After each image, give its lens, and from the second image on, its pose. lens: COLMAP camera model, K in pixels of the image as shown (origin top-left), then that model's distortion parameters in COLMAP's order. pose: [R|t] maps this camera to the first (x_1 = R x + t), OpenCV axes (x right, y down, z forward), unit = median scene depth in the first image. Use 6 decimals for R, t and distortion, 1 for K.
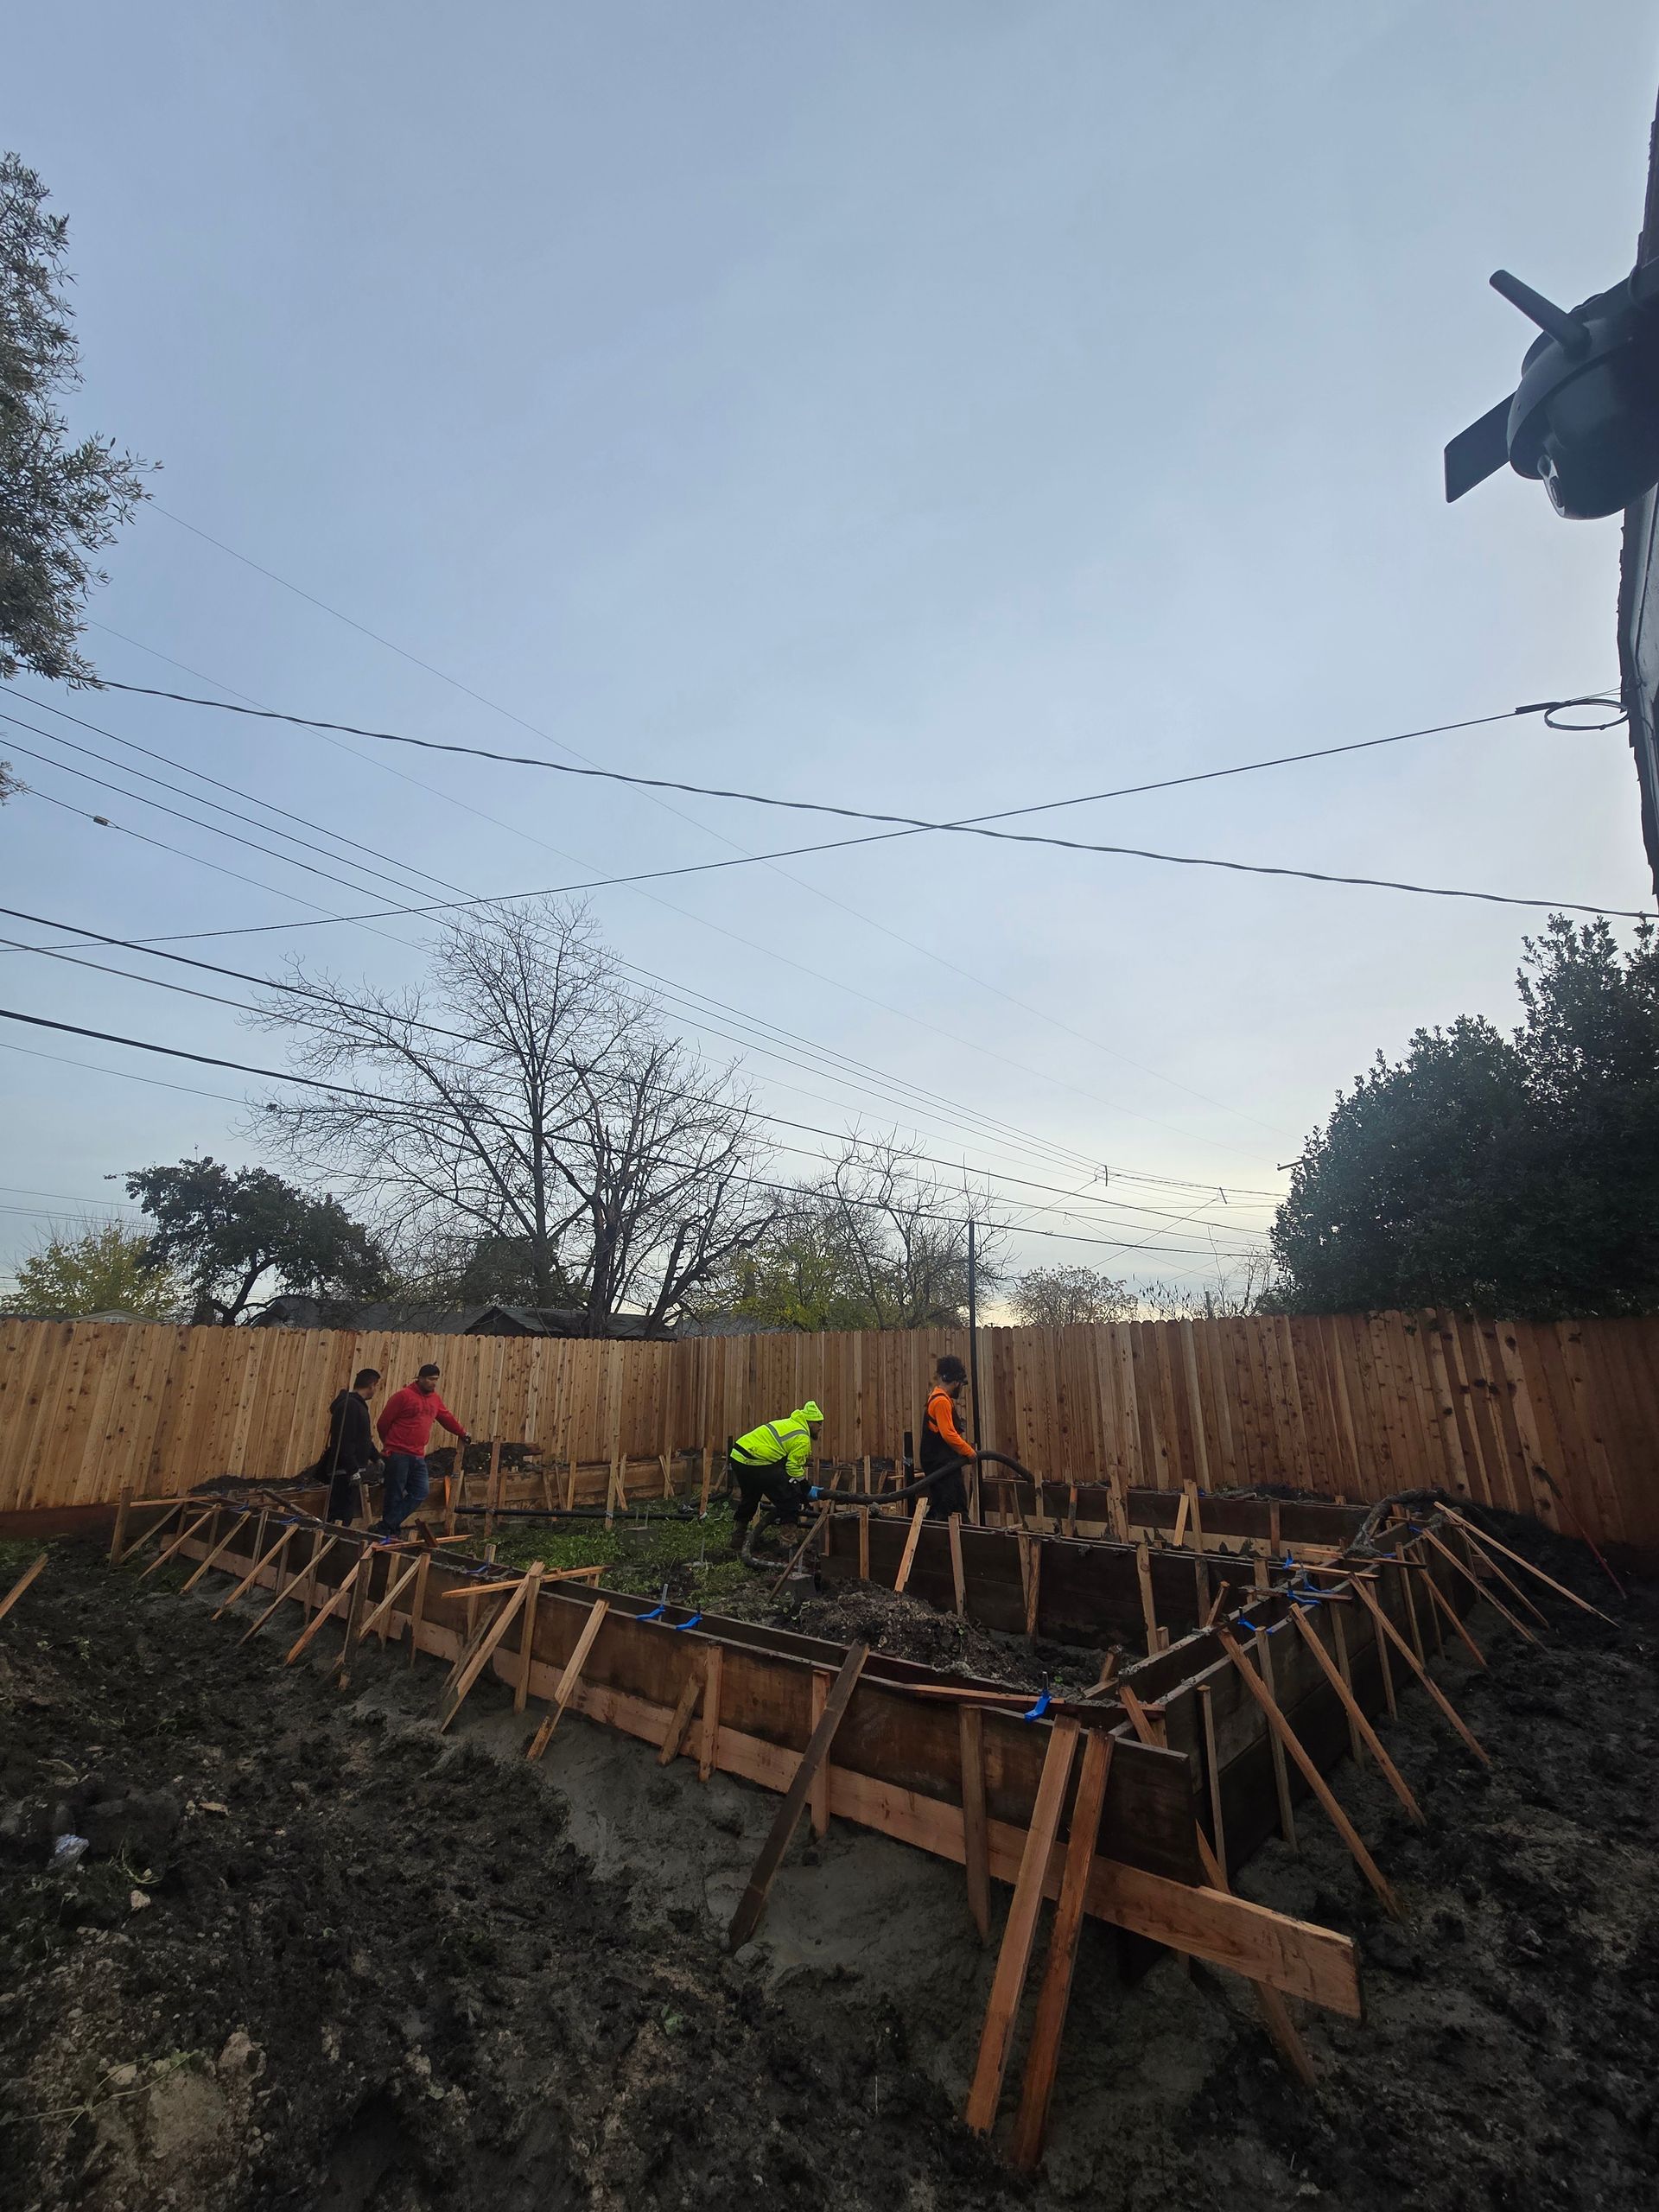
lens RADIAL K [[903.7, 0, 851.2], [0, 903.7, 1080.5], [0, 0, 1]] dist [-0.006777, 0.000910]
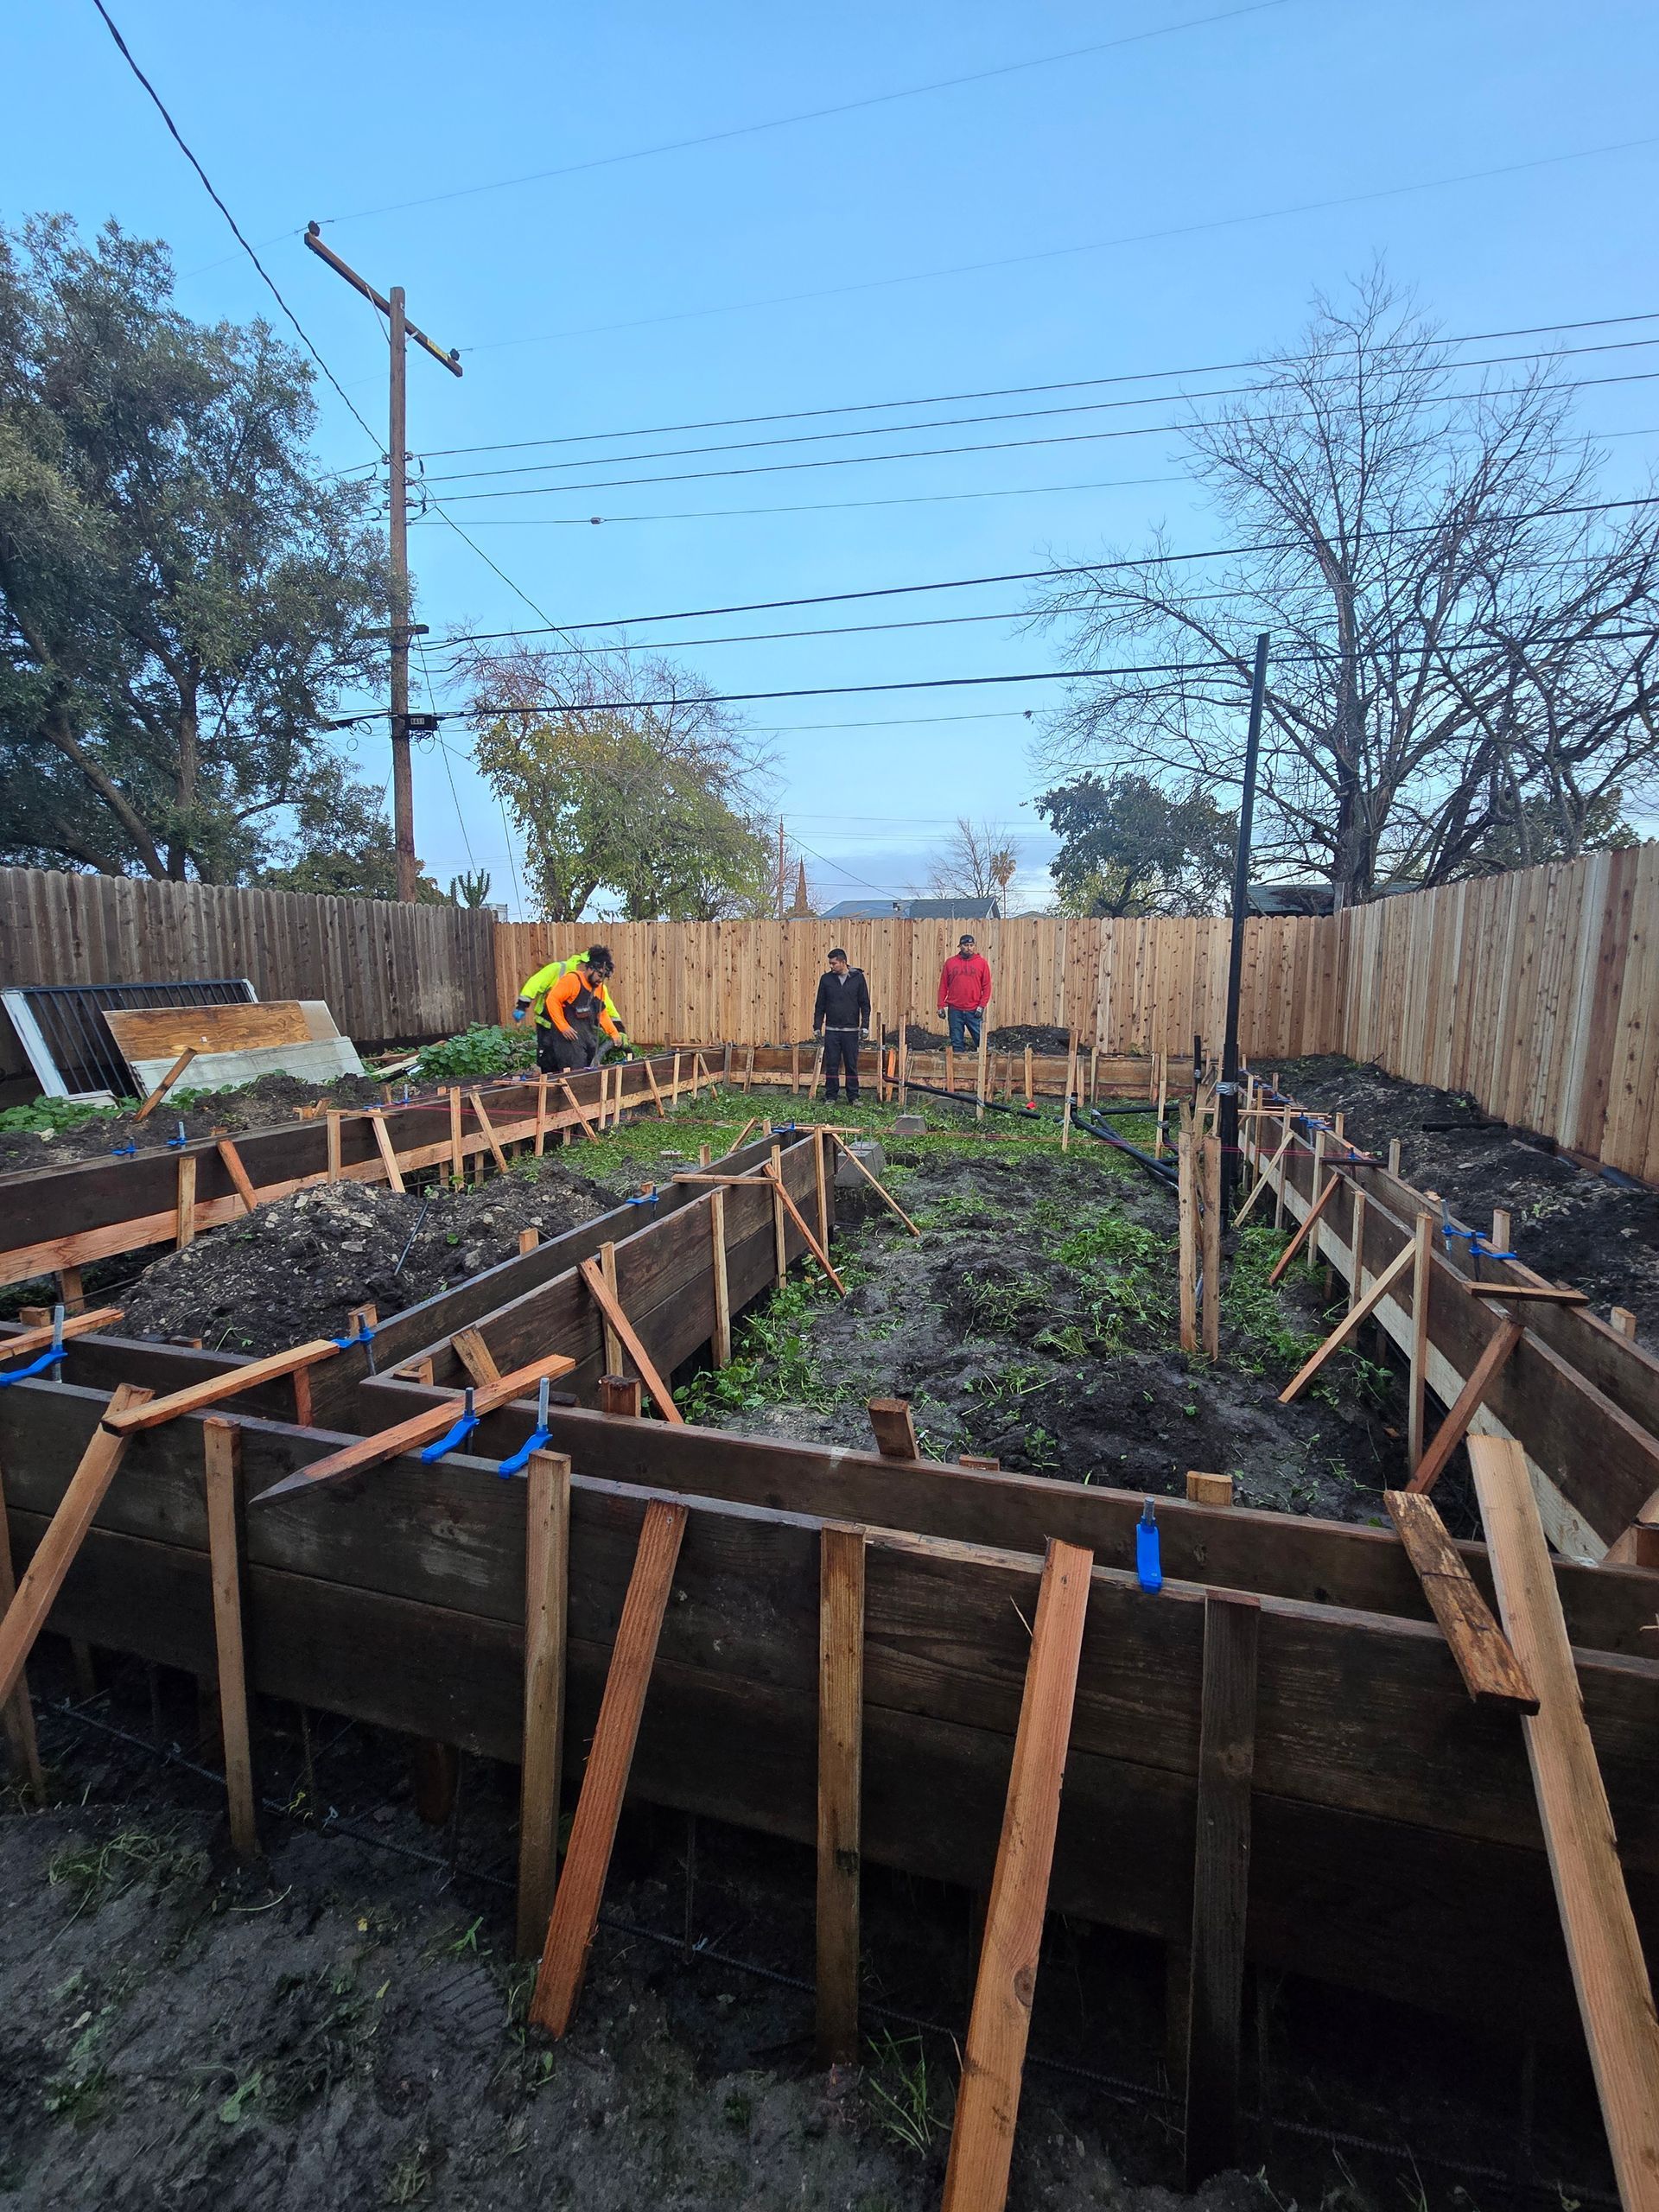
lens RADIAL K [[903.7, 0, 856.5], [0, 903.7, 1095.2], [0, 0, 1]] dist [-0.006777, 0.000910]
pose [[0.431296, 0.130504, -0.892722, 0.249818], [0.276497, 0.922751, 0.268476, 0.097946], [0.858798, -0.362627, 0.361895, 0.284595]]
